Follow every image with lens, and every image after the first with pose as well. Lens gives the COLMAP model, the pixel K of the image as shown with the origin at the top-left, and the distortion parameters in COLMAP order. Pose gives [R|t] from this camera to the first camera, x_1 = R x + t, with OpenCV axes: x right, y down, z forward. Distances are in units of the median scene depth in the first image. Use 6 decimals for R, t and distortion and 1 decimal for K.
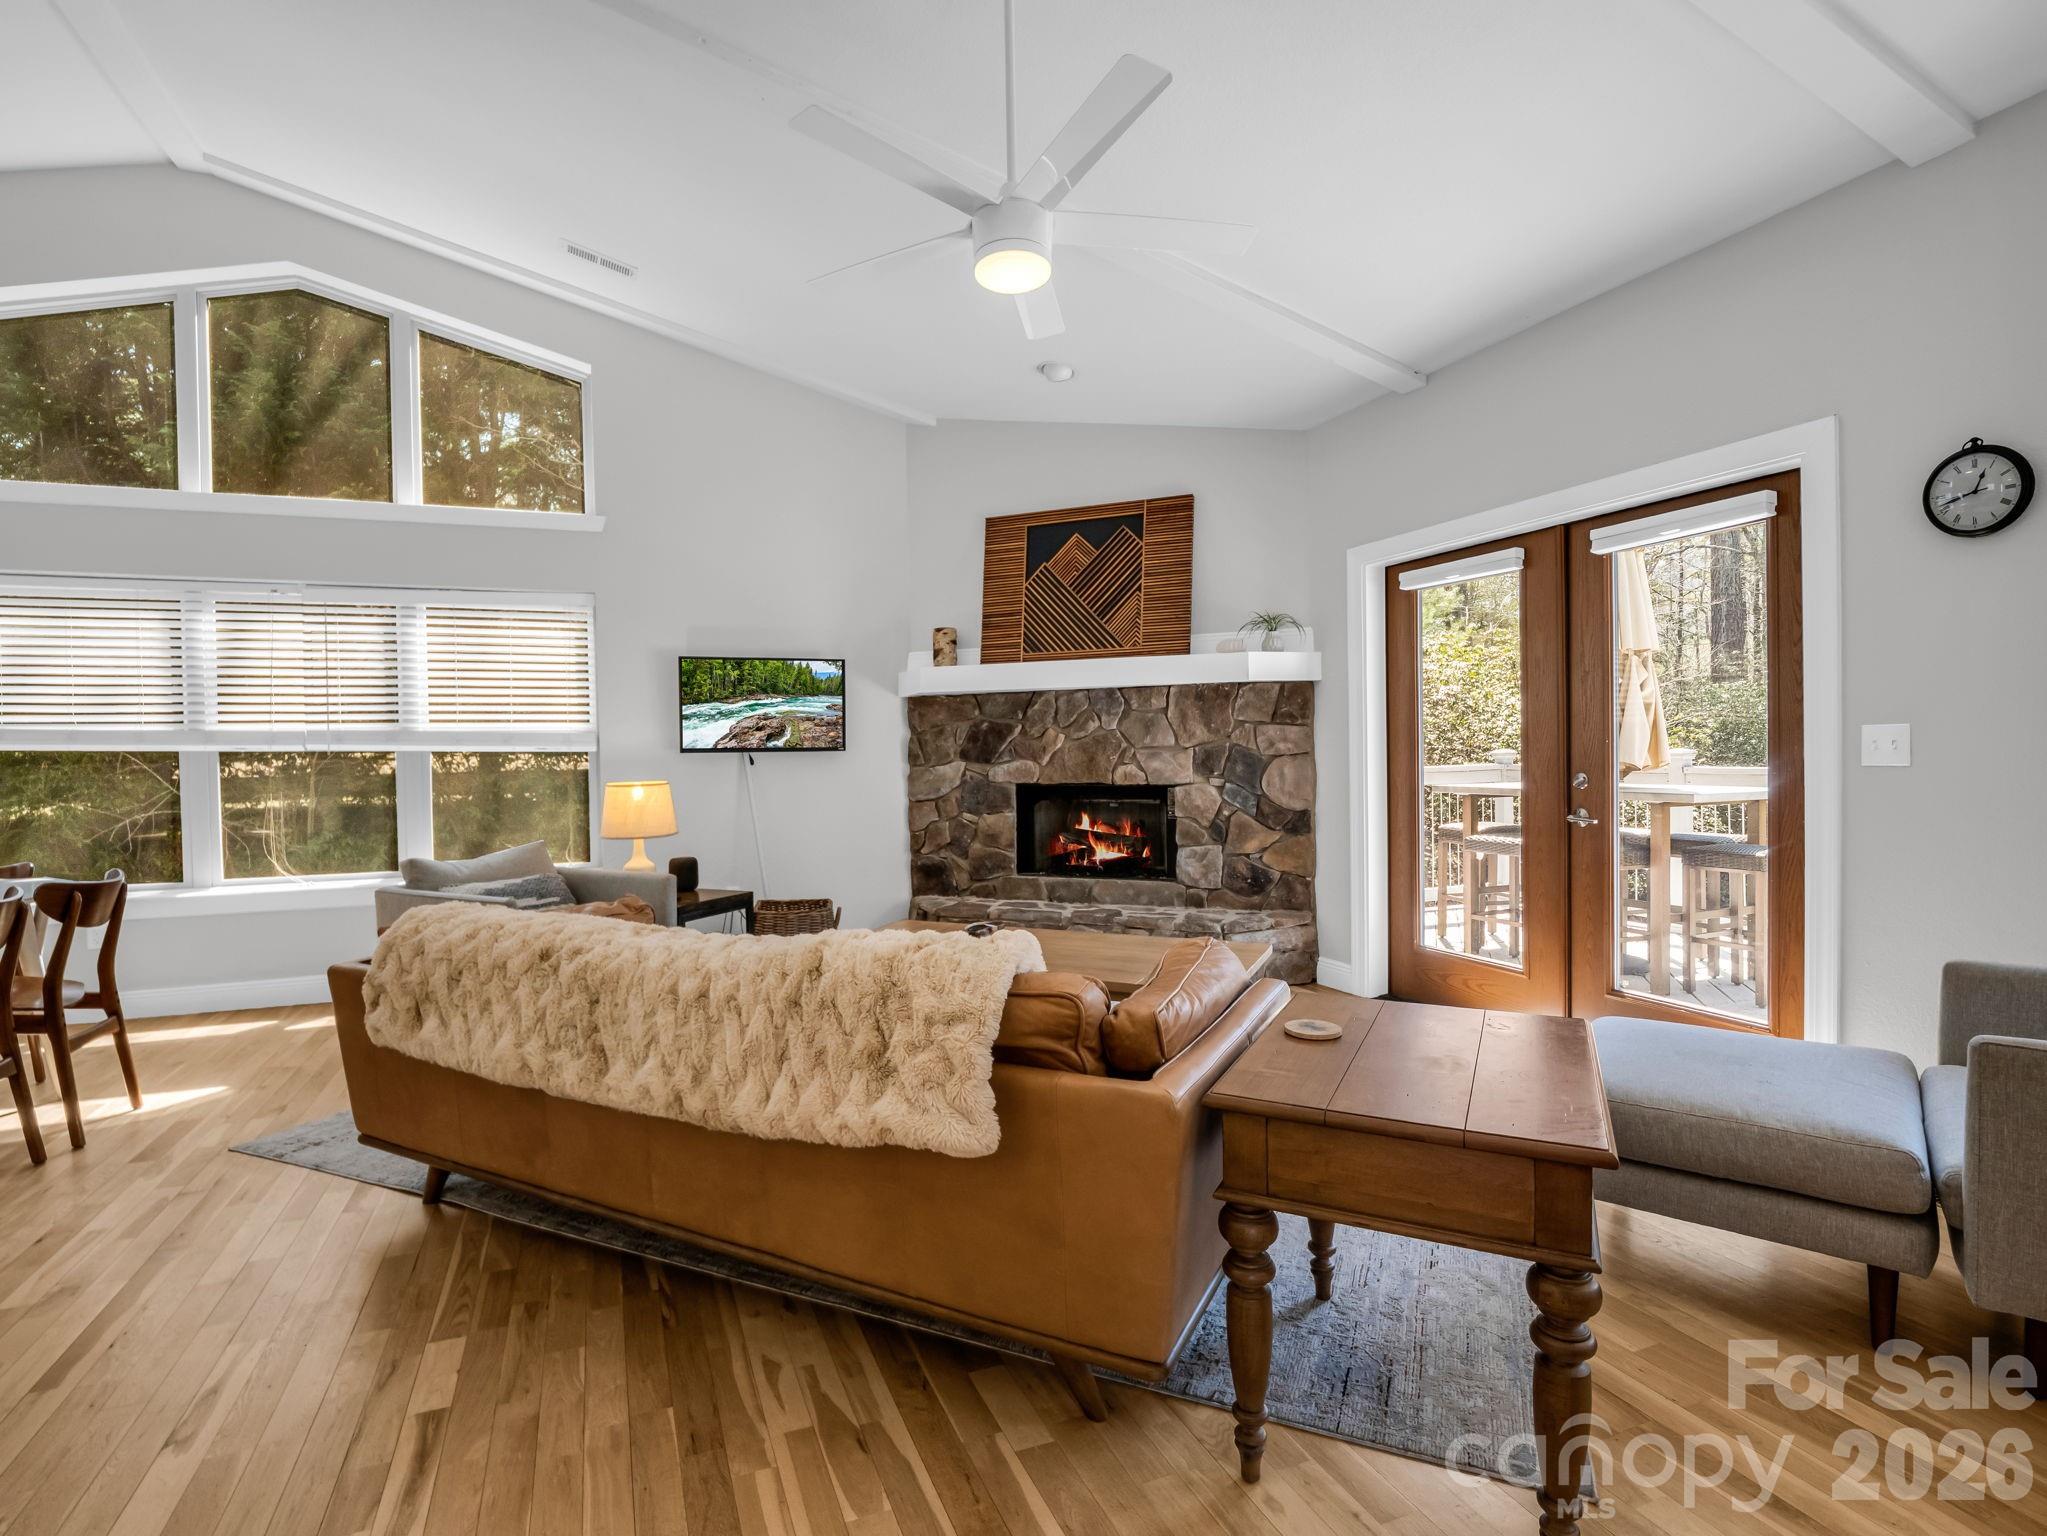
lens RADIAL K [[998.3, 0, 961.4], [0, 998.3, 768.2], [0, 0, 1]] dist [-0.006079, 0.000055]
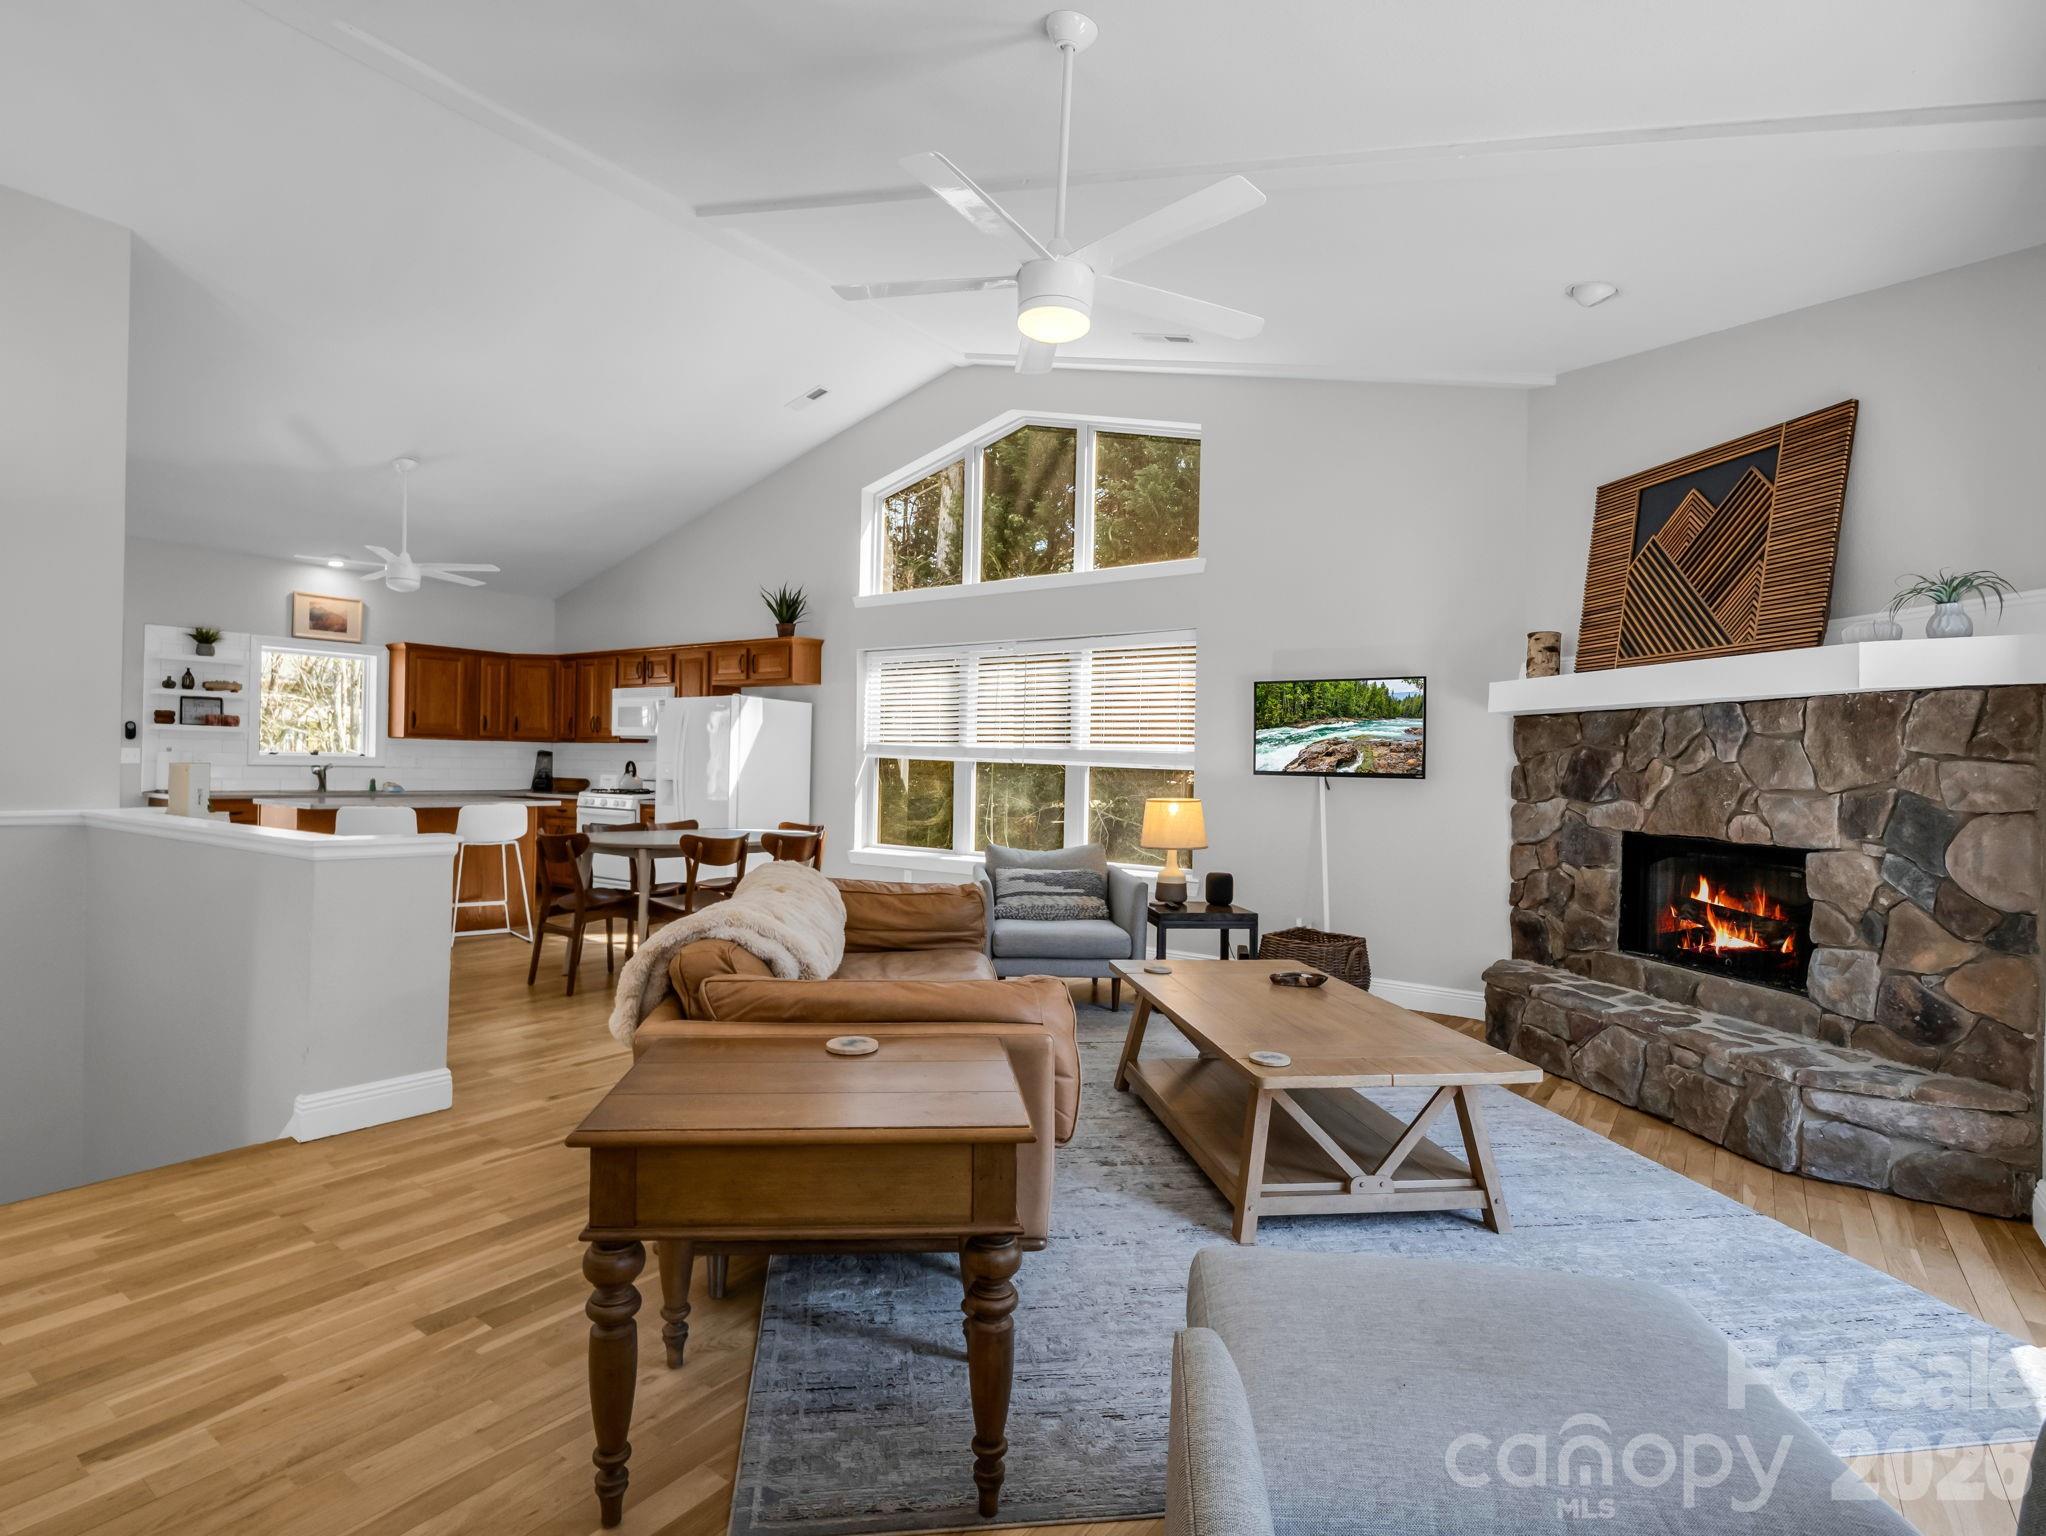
lens RADIAL K [[1041.6, 0, 1001.9], [0, 1041.6, 770.6], [0, 0, 1]] dist [-0.019291, -0.000715]
pose [[0.558450, 0.028746, -0.829040, 0.471723], [-0.040900, 0.999138, 0.007093, -0.017907], [0.828529, 0.029947, 0.559144, 0.183717]]
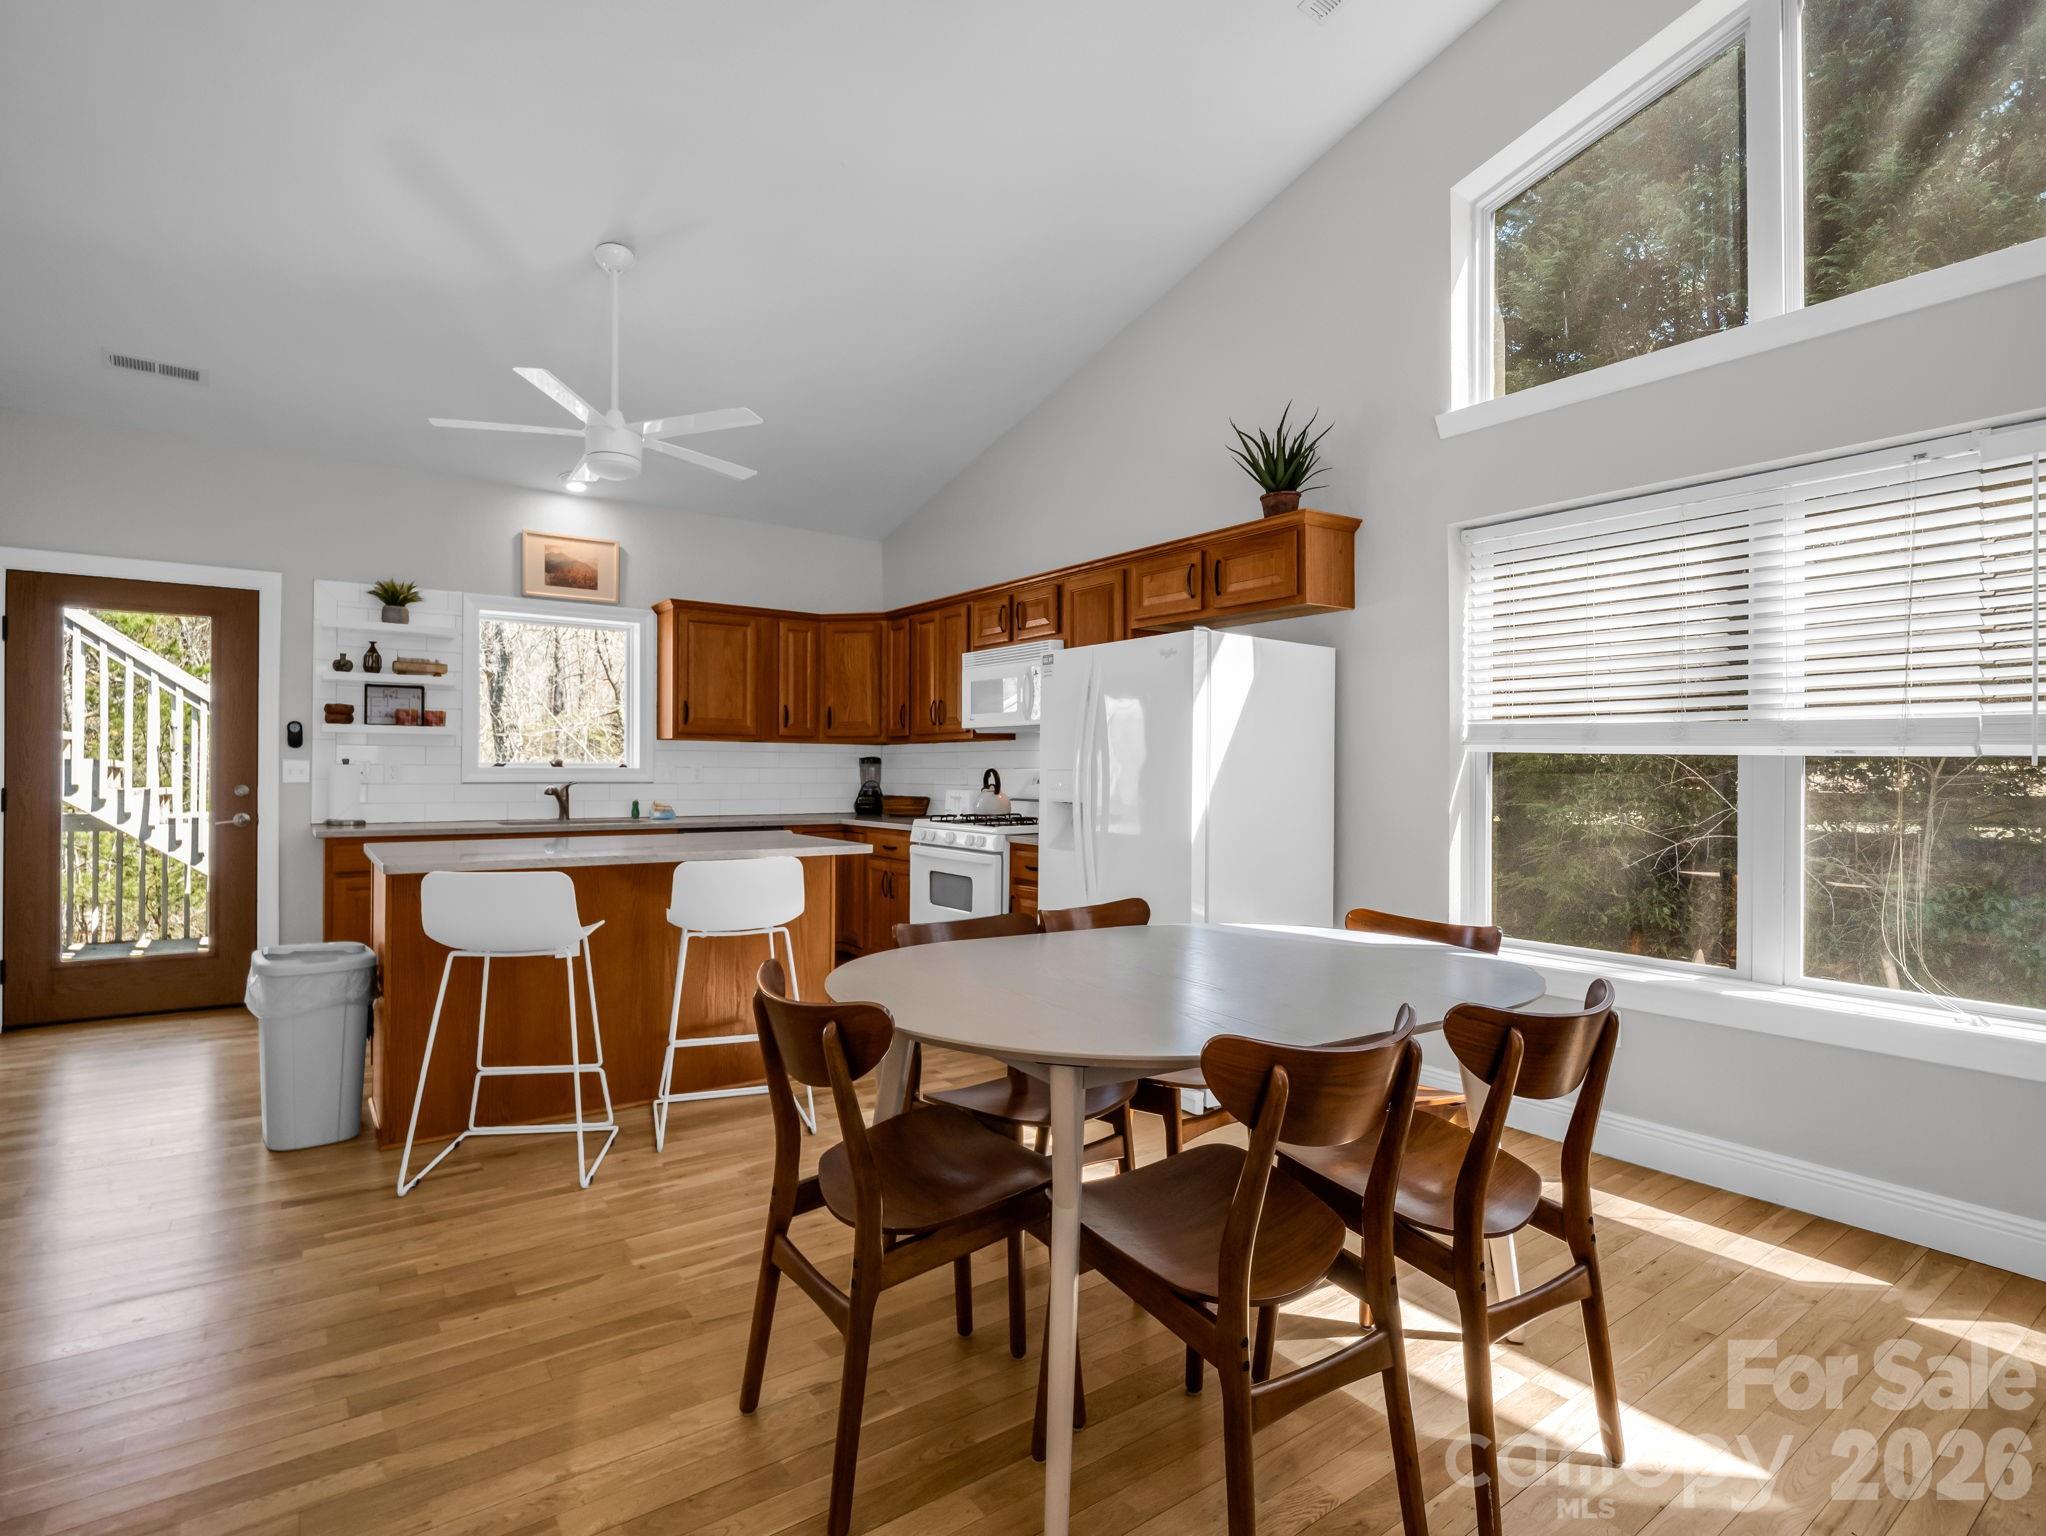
lens RADIAL K [[997.8, 0, 960.9], [0, 997.8, 768.2], [0, 0, 1]] dist [-0.006079, 0.000055]
pose [[0.229516, 0.014239, -0.973201, -0.274317], [-0.023772, 0.999677, 0.009020, -0.006316], [0.973015, 0.021064, 0.229780, 0.362532]]
